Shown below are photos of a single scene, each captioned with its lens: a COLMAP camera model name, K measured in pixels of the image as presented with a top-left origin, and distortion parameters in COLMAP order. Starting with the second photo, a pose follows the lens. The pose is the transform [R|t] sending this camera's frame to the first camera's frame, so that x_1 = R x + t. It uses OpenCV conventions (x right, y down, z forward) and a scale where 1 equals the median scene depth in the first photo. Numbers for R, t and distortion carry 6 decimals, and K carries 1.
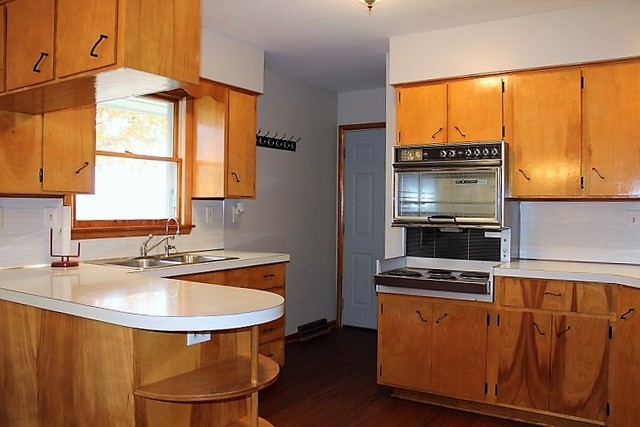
lens RADIAL K [[554.9, 0, 319.3], [0, 554.9, 210.2], [0, 0, 1]] dist [-0.111649, 0.044622]
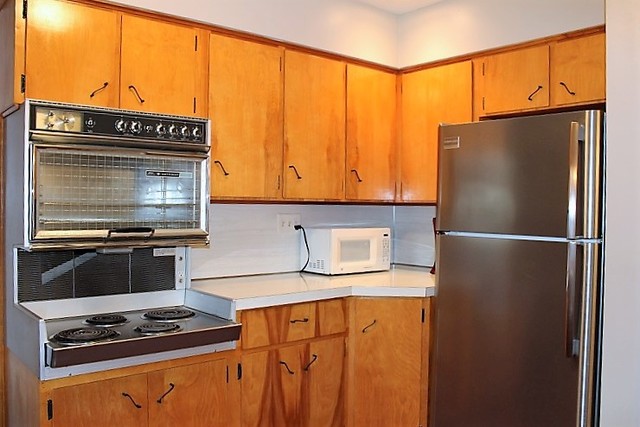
lens RADIAL K [[554.9, 0, 319.3], [0, 554.9, 219.4], [0, 0, 1]] dist [-0.111649, 0.044622]
pose [[0.313176, -0.020889, 0.949465, -0.317872], [0.006871, 0.999782, 0.019729, -0.010392], [-0.949670, 0.000345, 0.313251, 0.679313]]
